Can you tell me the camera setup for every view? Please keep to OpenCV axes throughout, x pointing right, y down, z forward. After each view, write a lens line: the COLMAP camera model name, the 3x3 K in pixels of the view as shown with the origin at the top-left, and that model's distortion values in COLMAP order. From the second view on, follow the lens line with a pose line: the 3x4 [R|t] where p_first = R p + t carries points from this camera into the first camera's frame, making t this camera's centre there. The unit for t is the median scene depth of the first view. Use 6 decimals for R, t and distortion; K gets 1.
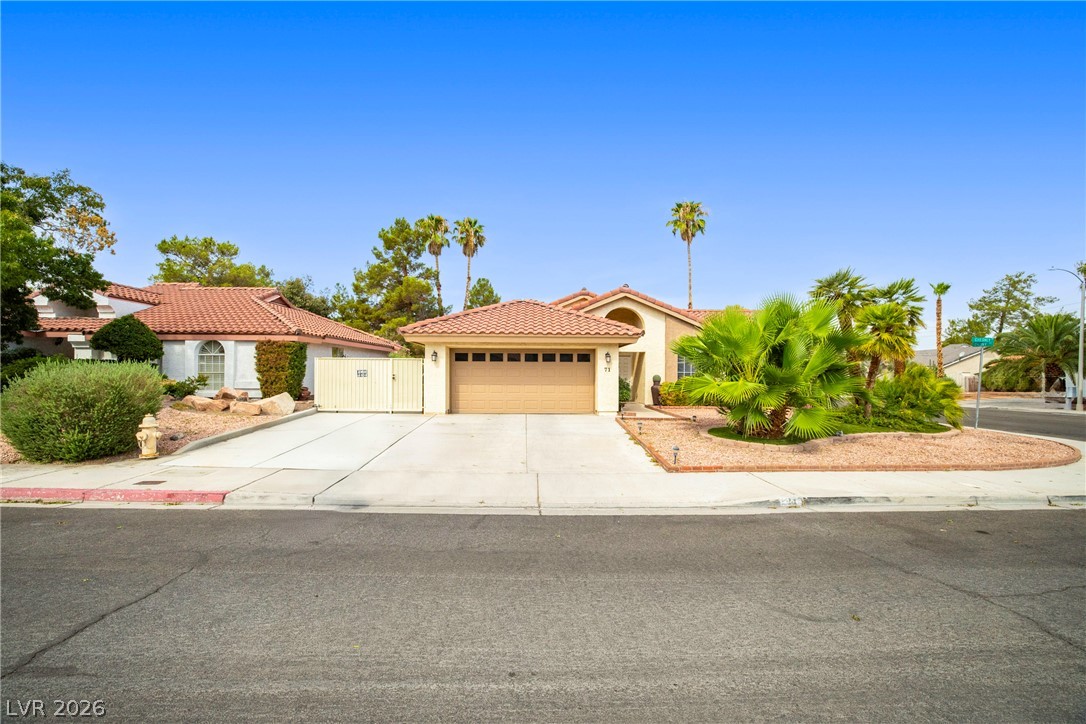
lens RADIAL K [[468.7, 0, 542.3], [0, 468.7, 359.9], [0, 0, 1]] dist [-0.037962, 0.008878]
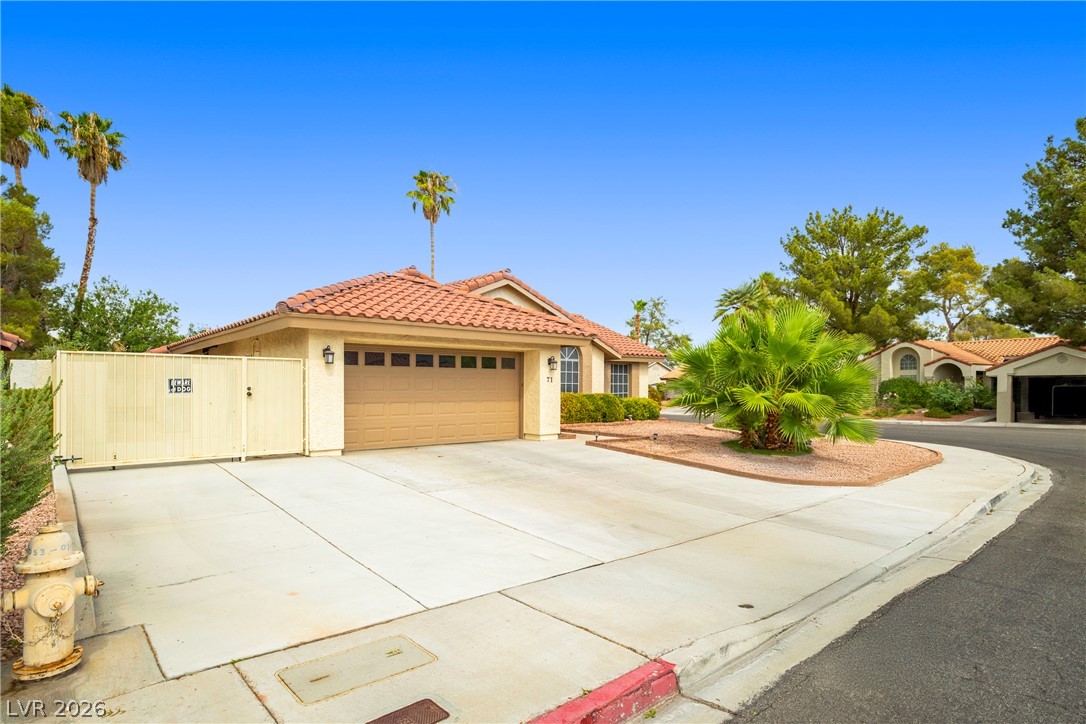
lens RADIAL K [[579.5, 0, 543.3], [0, 579.5, 369.7], [0, 0, 1]] dist [-0.007879, 0.001559]
pose [[0.775236, 0.013957, 0.631517, -0.447999], [-0.015600, 0.999874, -0.002948, 0.007235], [-0.631479, -0.007567, 0.775356, 0.262950]]
